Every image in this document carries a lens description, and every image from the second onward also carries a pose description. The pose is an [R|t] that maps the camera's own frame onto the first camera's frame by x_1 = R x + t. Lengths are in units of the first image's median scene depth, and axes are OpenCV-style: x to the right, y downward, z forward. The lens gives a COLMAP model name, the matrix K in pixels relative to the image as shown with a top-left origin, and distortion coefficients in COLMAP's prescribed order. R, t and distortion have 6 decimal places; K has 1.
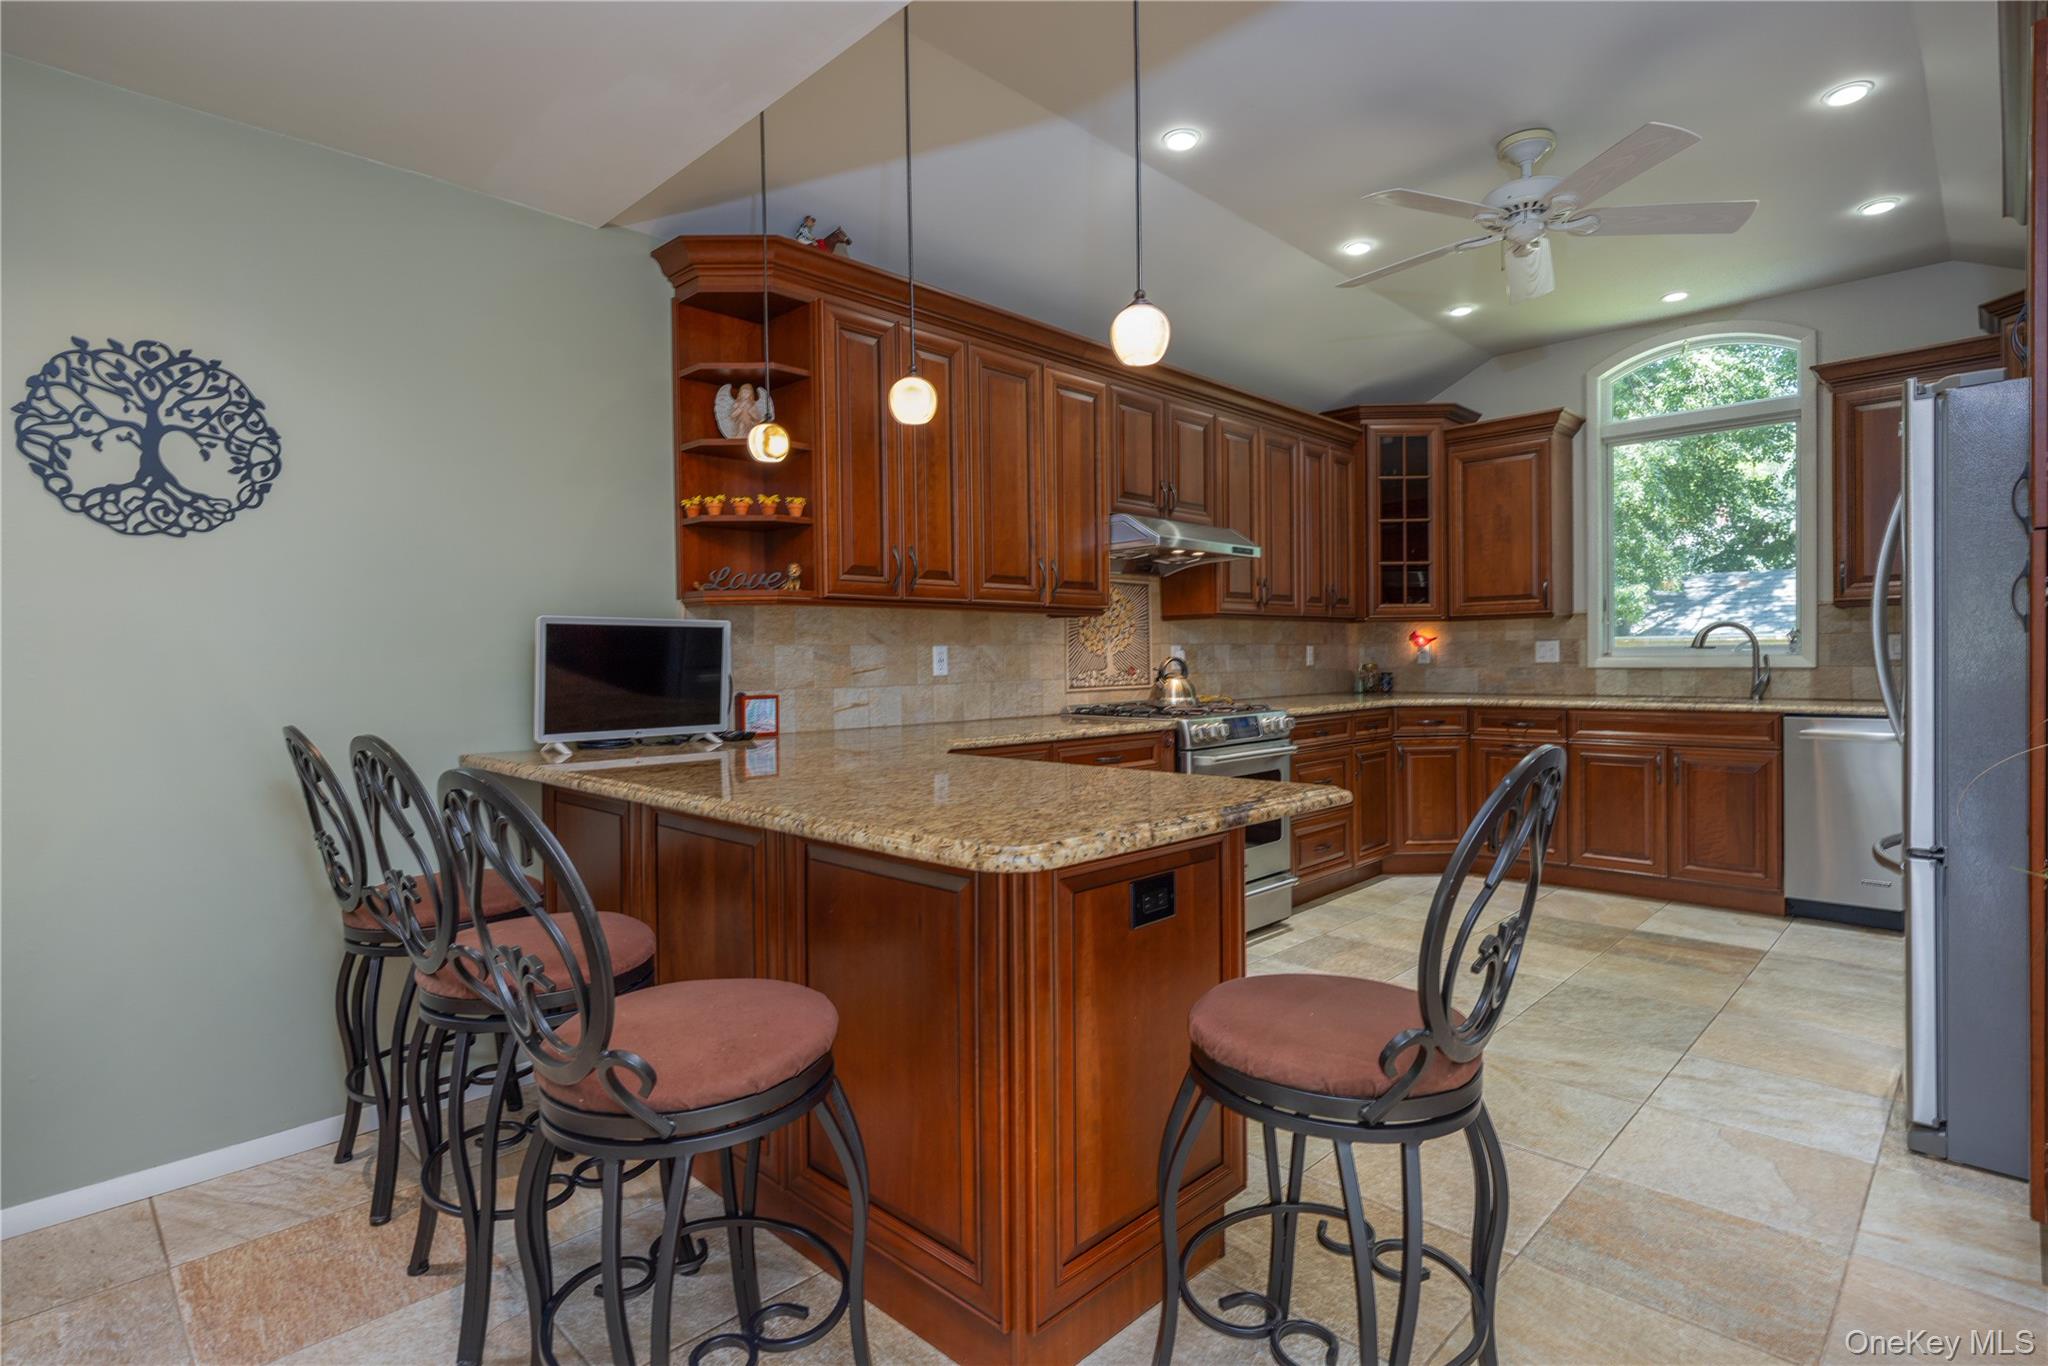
lens RADIAL K [[1028.1, 0, 1023.3], [0, 1028.1, 667.5], [0, 0, 1]] dist [0.000426, -0.001883]
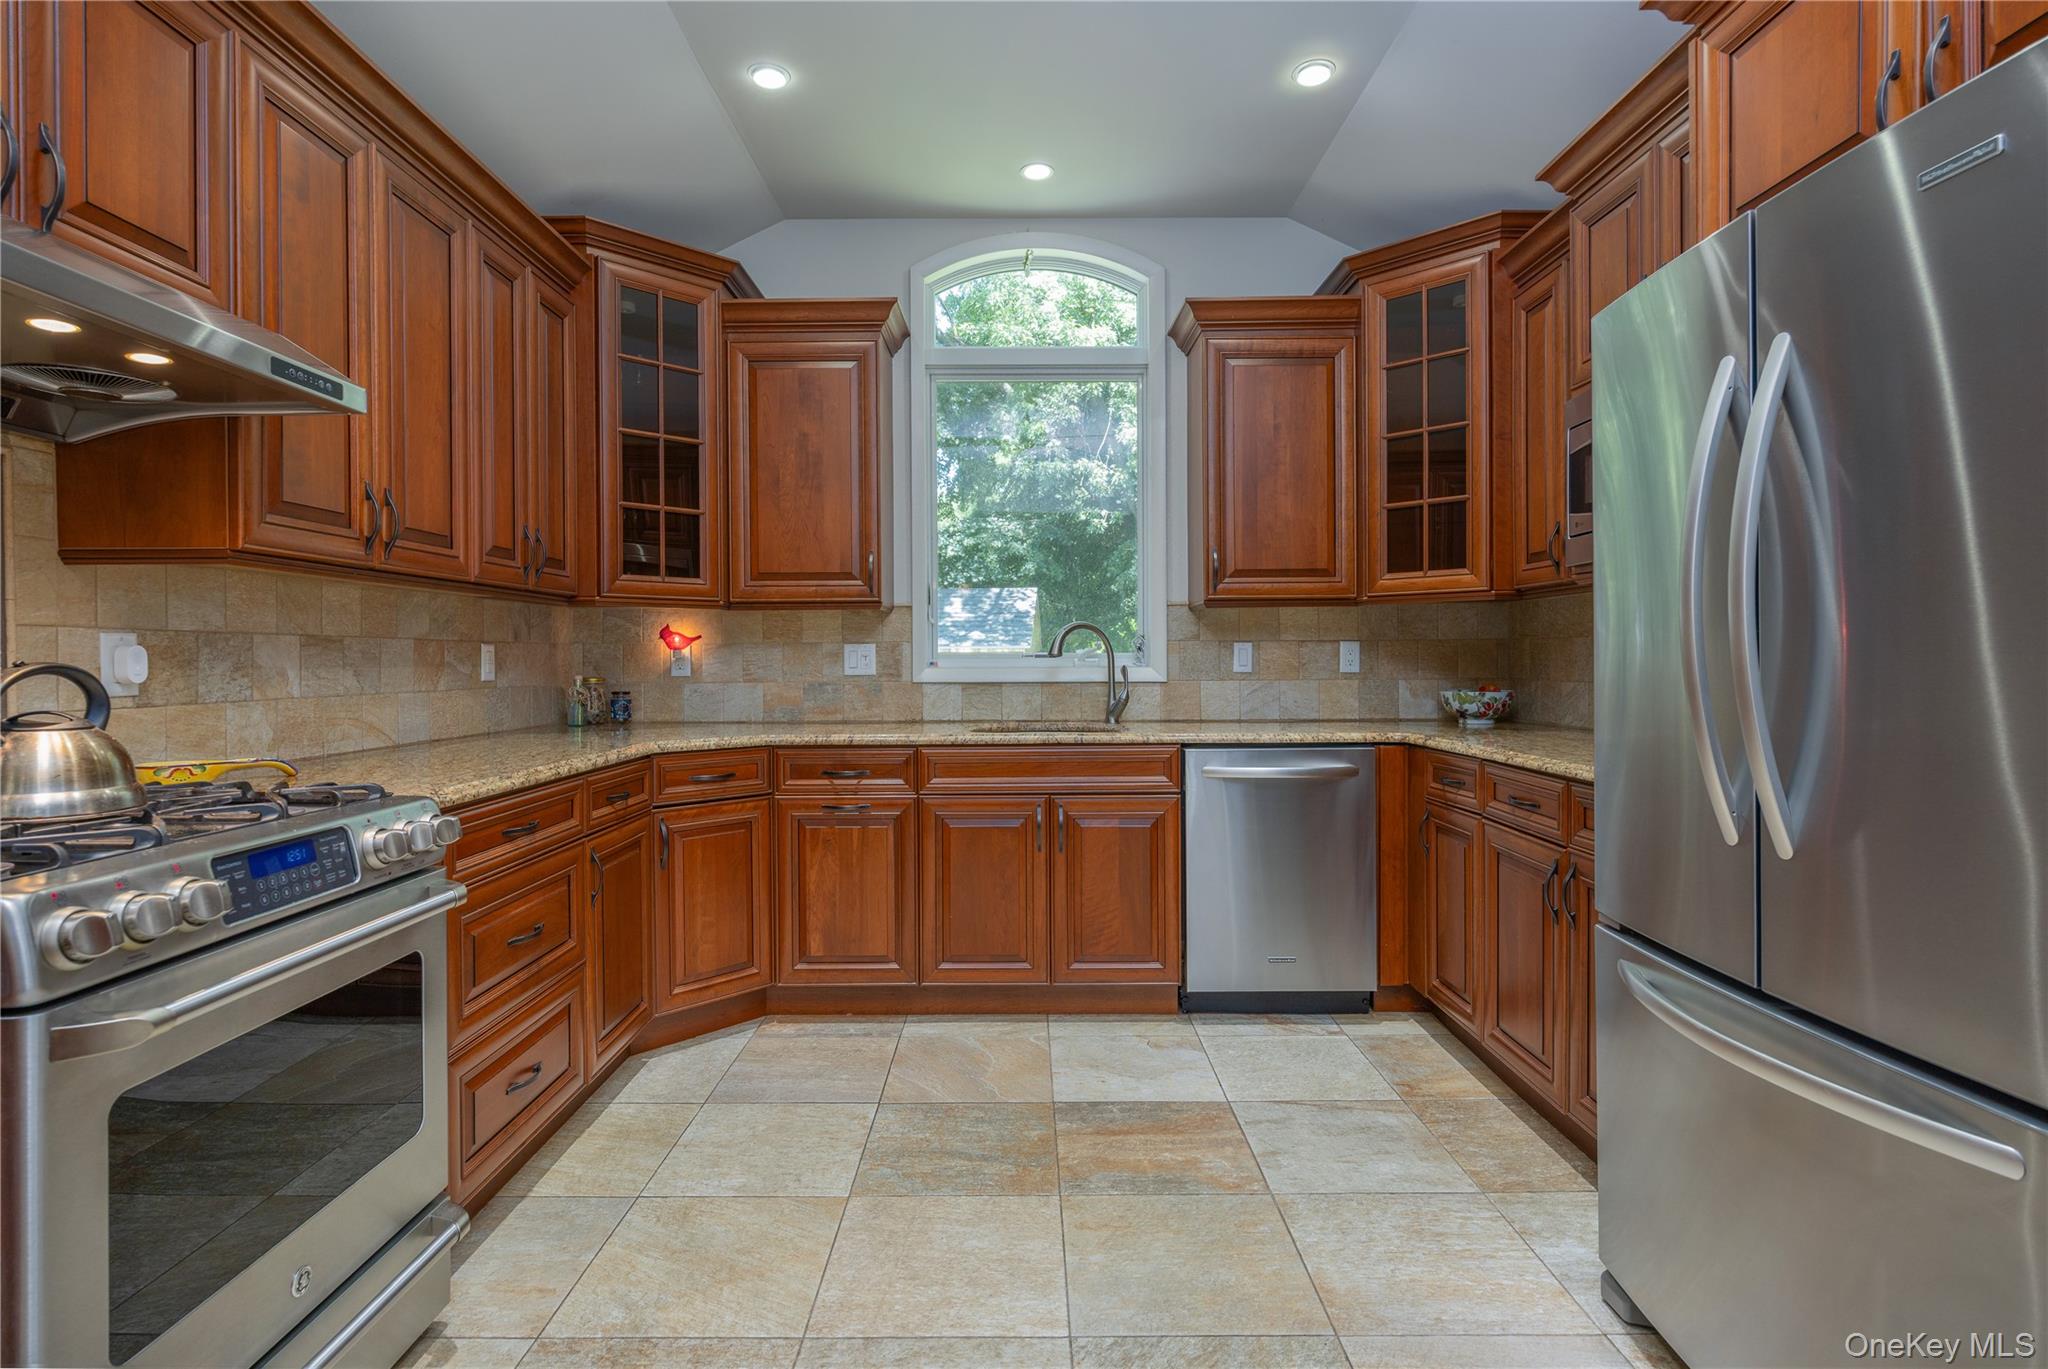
lens RADIAL K [[1028.1, 0, 1024.0], [0, 1028.1, 671.4], [0, 0, 1]] dist [0.000426, -0.001883]
pose [[0.721373, 0.002356, 0.692543, 0.118494], [0.001342, 0.999988, -0.004800, -0.004188], [-0.692545, 0.004392, 0.721361, 0.456676]]
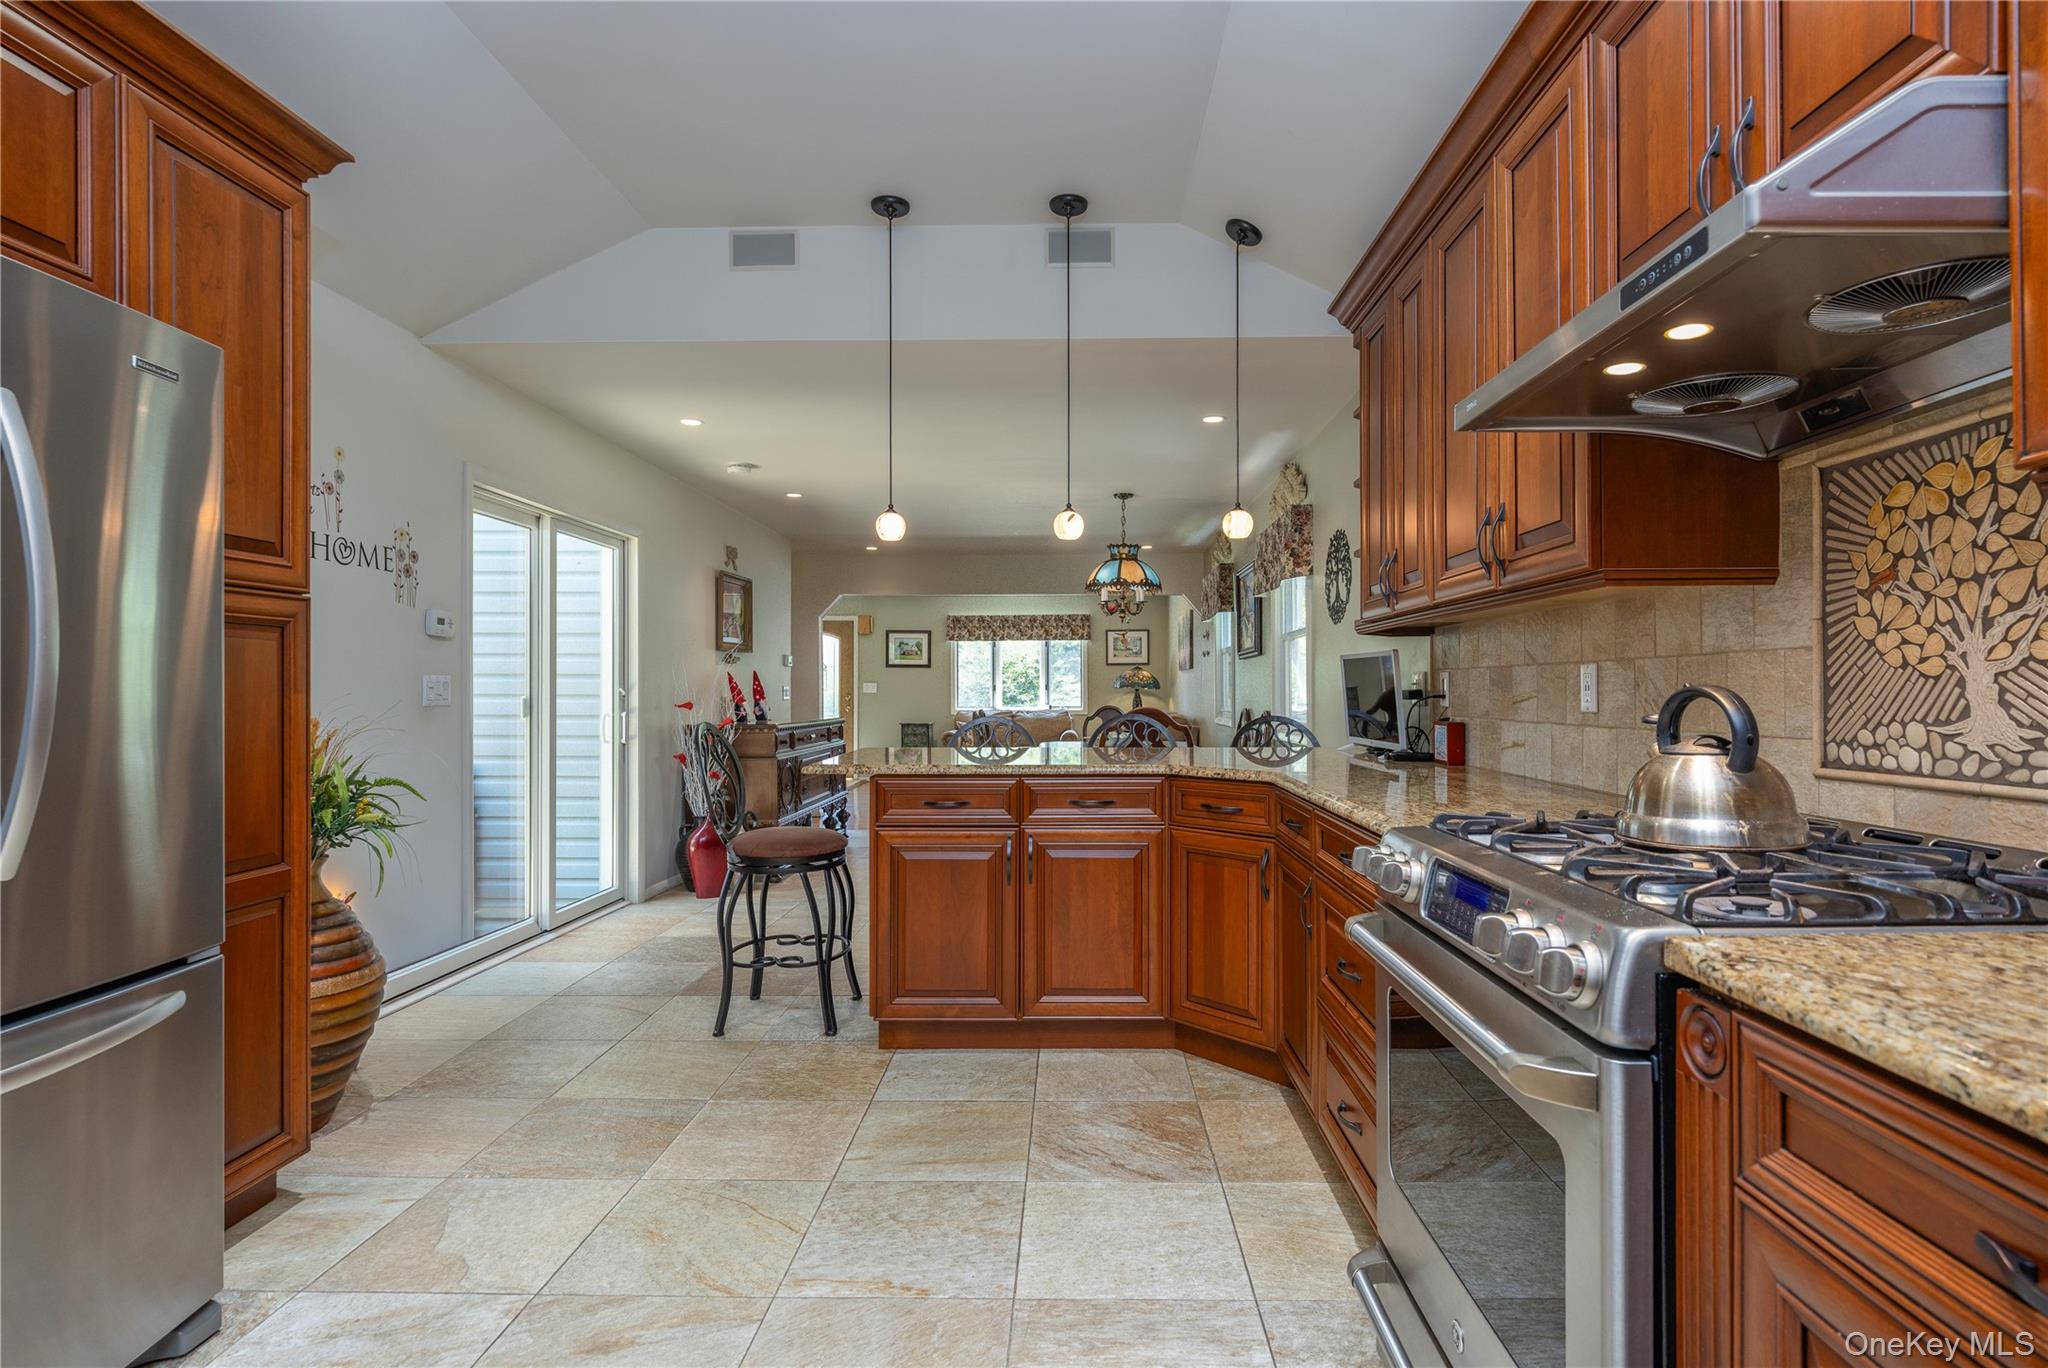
lens RADIAL K [[995.4, 0, 1029.7], [0, 995.4, 681.9], [0, 0, 1]] dist [0.000011, -0.000068]
pose [[-0.742651, 0.007202, -0.669639, 0.405264], [0.004772, 0.999974, 0.005462, -0.010699], [0.669661, 0.000860, -0.742666, 0.880186]]
